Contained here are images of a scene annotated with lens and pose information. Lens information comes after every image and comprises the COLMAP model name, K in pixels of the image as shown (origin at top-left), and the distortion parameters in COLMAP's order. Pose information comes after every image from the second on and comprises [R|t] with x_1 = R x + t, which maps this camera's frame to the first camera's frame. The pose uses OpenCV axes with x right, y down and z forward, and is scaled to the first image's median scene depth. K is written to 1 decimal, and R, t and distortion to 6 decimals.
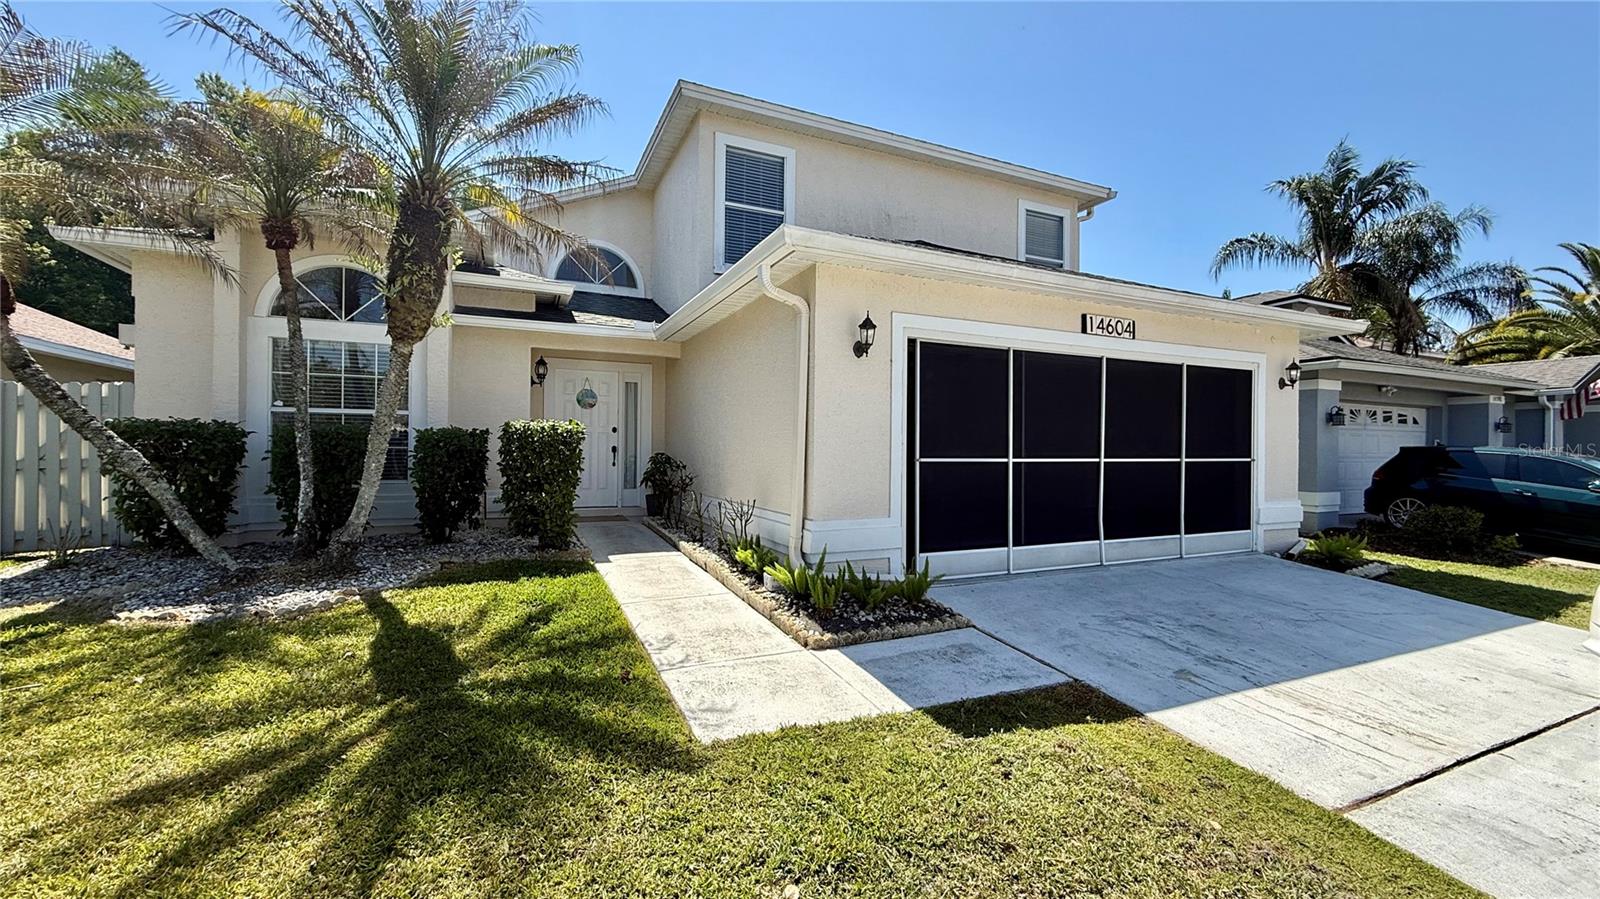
lens RADIAL K [[638.0, 0, 801.4], [0, 638.0, 448.1], [0, 0, 1]] dist [0.000411, 0.000215]
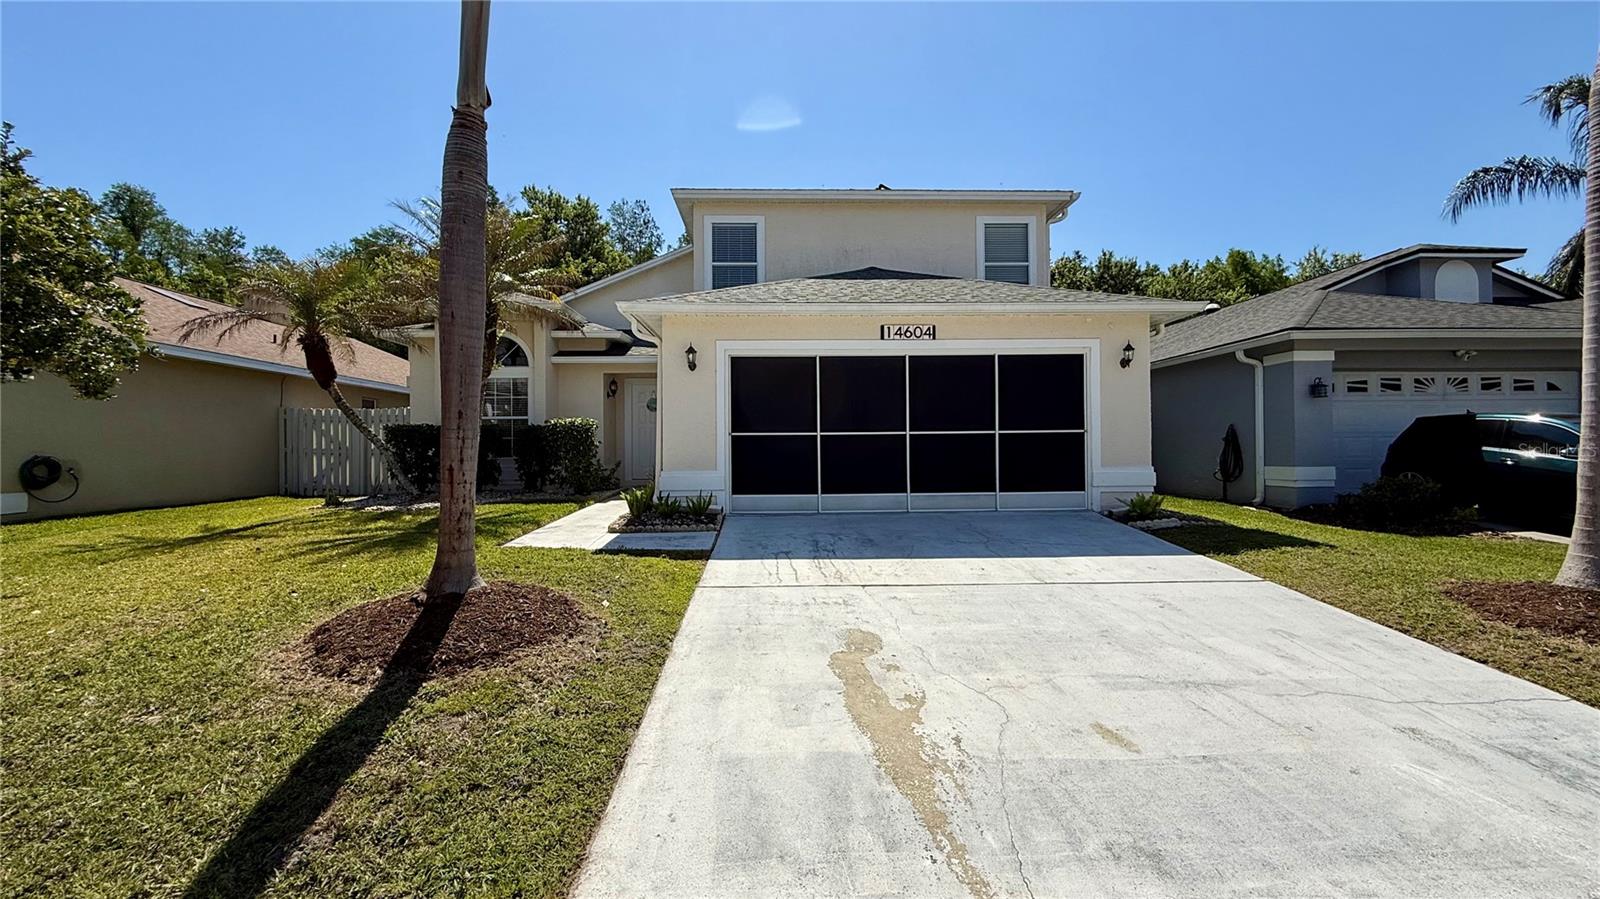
lens RADIAL K [[638.0, 0, 796.2], [0, 638.0, 447.4], [0, 0, 1]] dist [0.000411, 0.000215]
pose [[0.920529, -0.019327, -0.390197, 0.722564], [0.017080, 0.999812, -0.009228, 0.053556], [0.390302, 0.001830, 0.920685, -0.291511]]
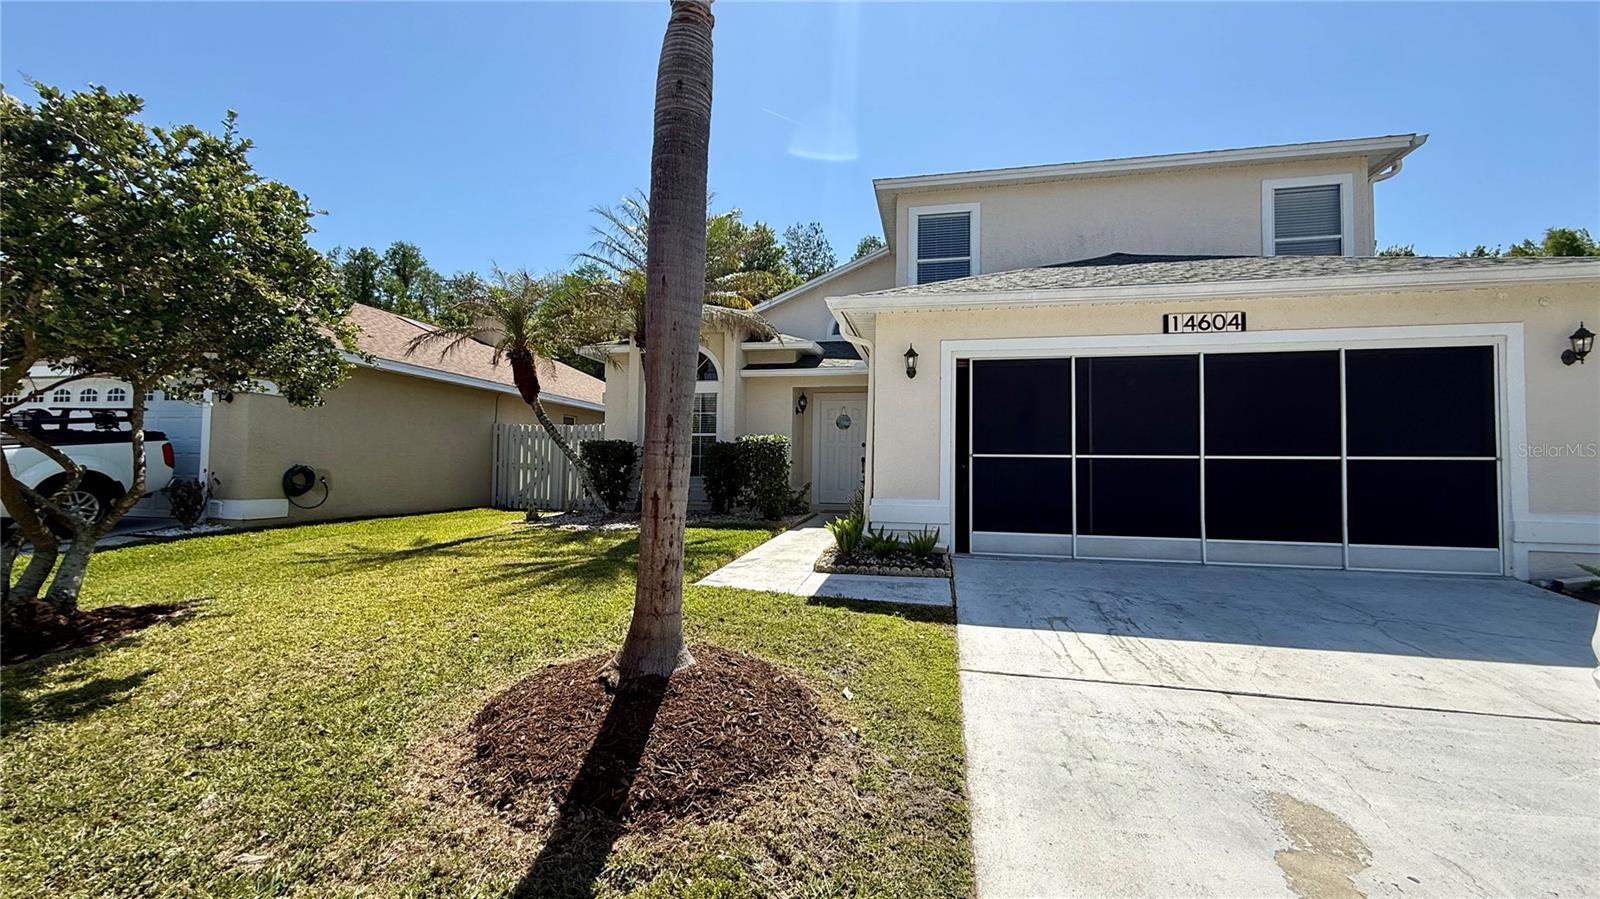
lens RADIAL K [[638.0, 0, 797.0], [0, 638.0, 446.5], [0, 0, 1]] dist [0.000411, 0.000215]
pose [[0.795988, -0.022428, -0.604897, 0.530901], [-0.006374, 0.998947, -0.045425, 0.047569], [0.605279, 0.040013, 0.795007, -0.154306]]
